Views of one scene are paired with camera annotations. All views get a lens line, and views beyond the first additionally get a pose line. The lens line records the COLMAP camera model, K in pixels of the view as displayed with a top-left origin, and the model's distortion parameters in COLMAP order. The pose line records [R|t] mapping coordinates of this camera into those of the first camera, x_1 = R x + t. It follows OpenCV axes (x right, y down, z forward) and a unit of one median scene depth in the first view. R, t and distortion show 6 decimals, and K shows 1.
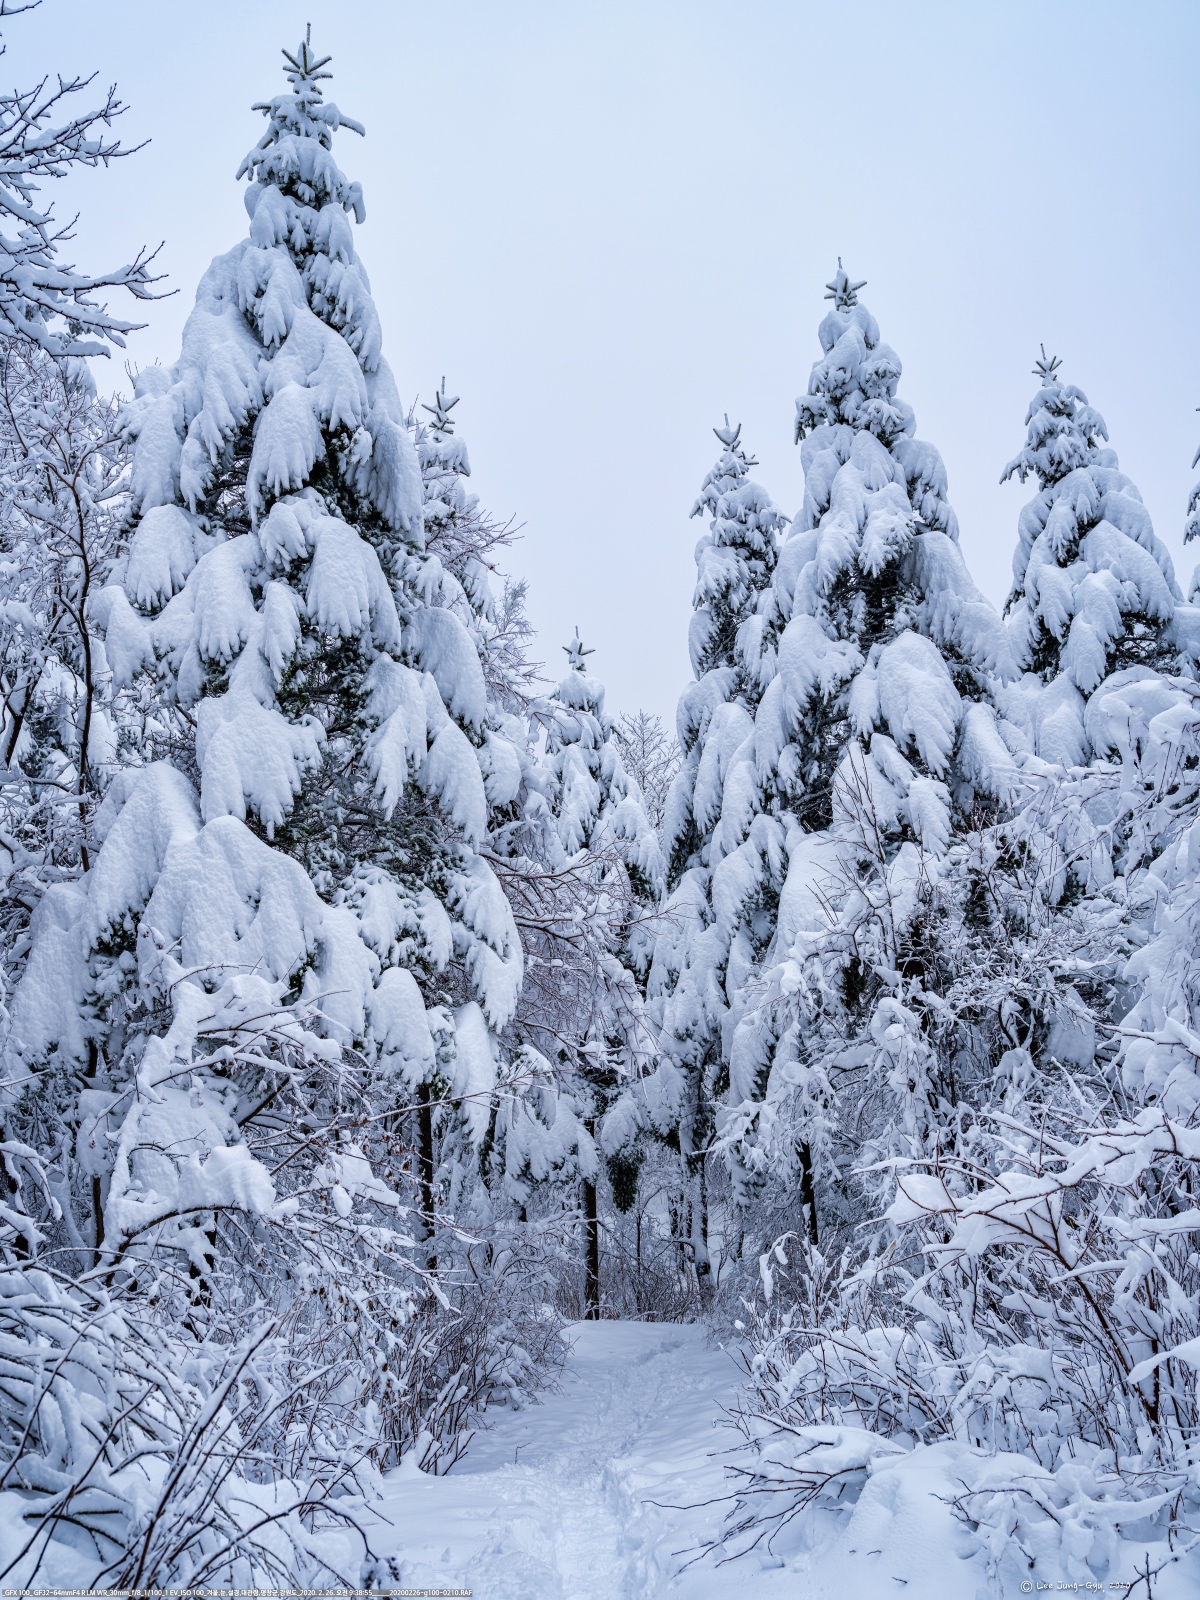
lens RADIAL K [[1447.4, 0, 600.0], [0, 1447.4, 800.0], [0, 0, 1]] dist [0.011911, 0.000195]
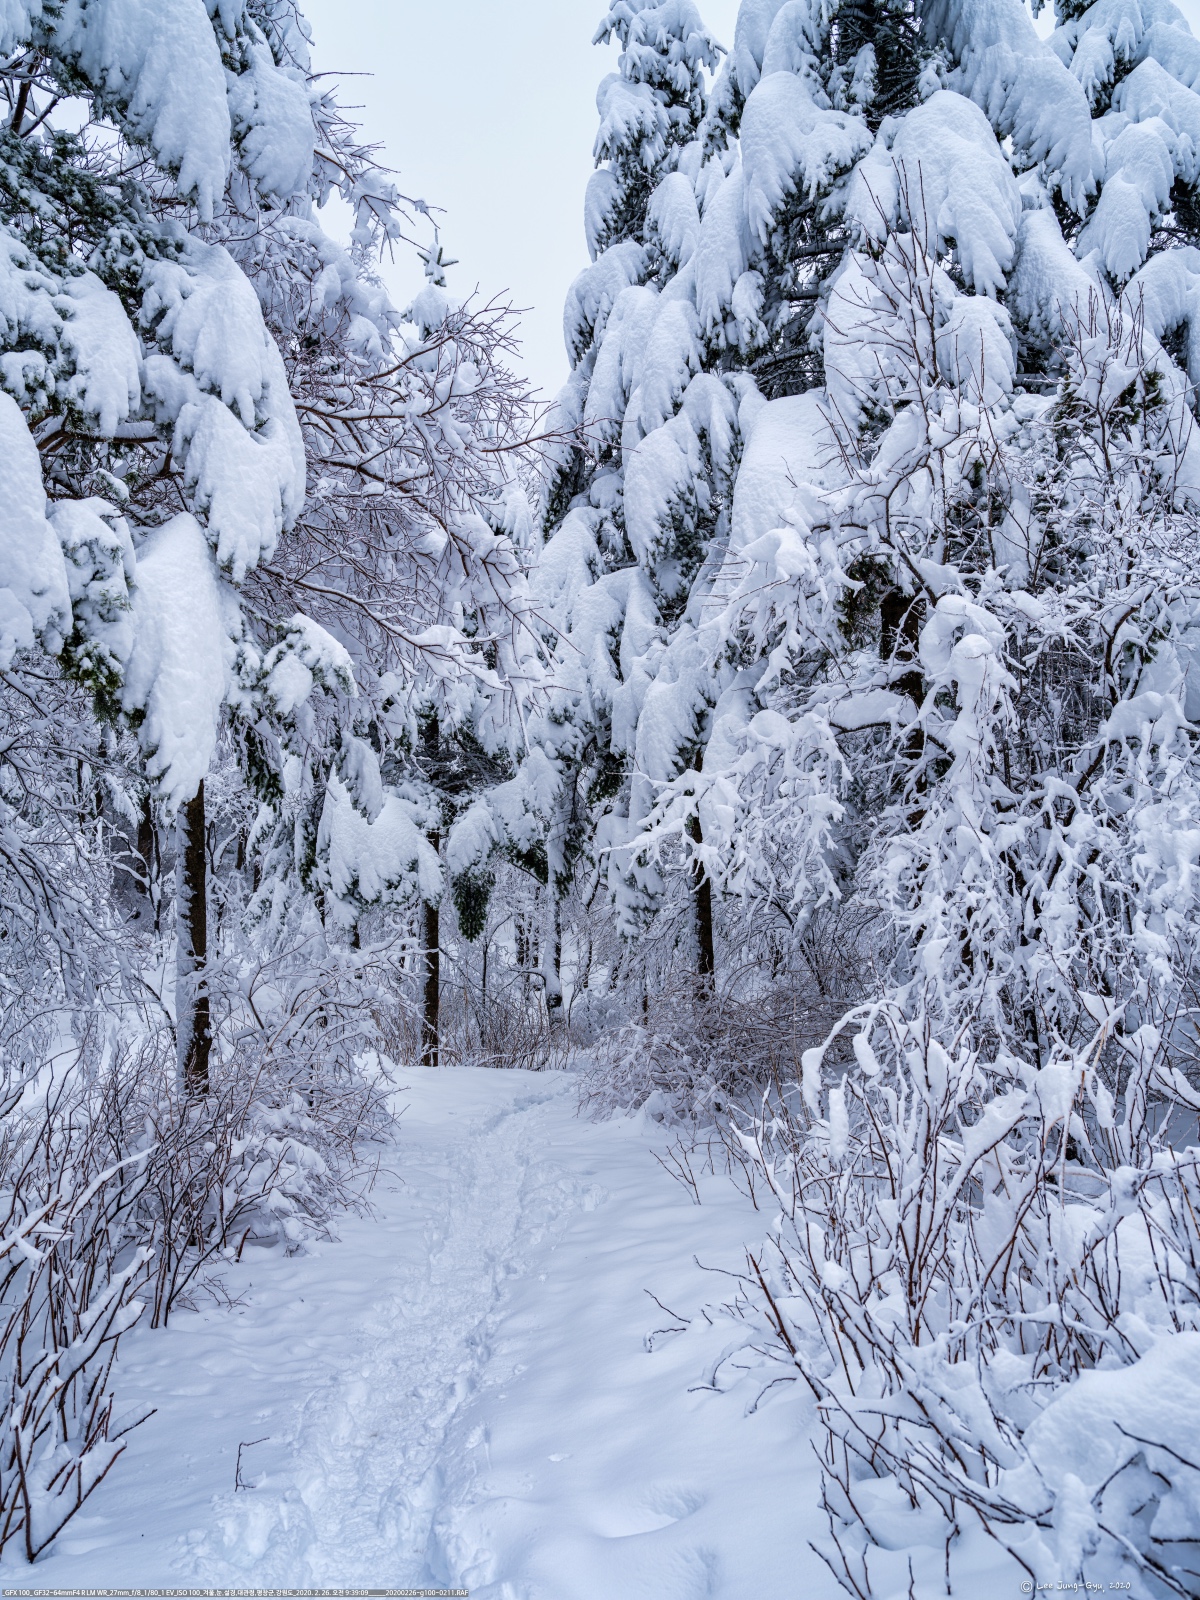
lens RADIAL K [[1259.2, 0, 600.0], [0, 1259.2, 800.0], [0, 0, 1]] dist [-0.000011, -0.000907]
pose [[0.992293, 0.032038, 0.119701, 0.000566], [-0.051536, 0.985191, 0.163531, 0.096375], [-0.112689, -0.168439, 0.979249, 0.345200]]
